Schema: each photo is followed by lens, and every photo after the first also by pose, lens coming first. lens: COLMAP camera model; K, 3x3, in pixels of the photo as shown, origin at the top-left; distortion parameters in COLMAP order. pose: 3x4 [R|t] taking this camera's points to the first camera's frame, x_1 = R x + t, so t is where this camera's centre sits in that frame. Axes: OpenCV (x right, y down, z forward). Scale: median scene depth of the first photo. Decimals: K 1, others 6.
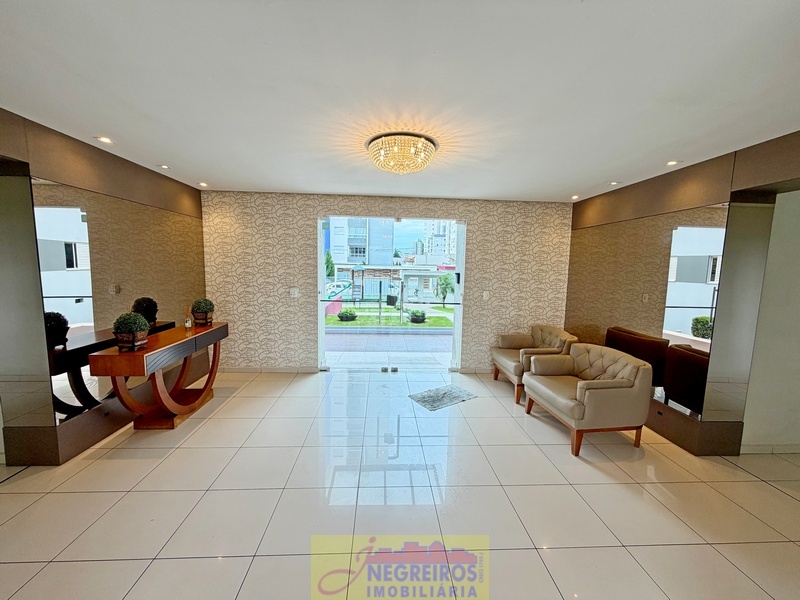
lens RADIAL K [[317.5, 0, 399.8], [0, 317.5, 300.7], [0, 0, 1]] dist [-0.001003, 0.000404]
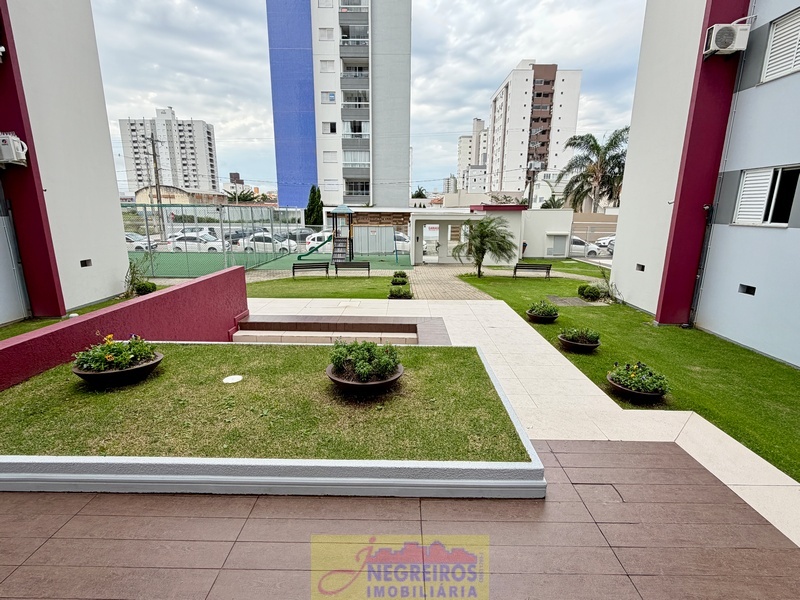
lens RADIAL K [[393.0, 0, 400.8], [0, 393.0, 302.4], [0, 0, 1]] dist [0.000857, 0.000002]
pose [[0.997805, 0.000728, -0.066212, 0.020297], [0.007316, 0.992605, 0.121169, -0.009123], [0.065810, -0.121388, 0.990421, 0.128639]]
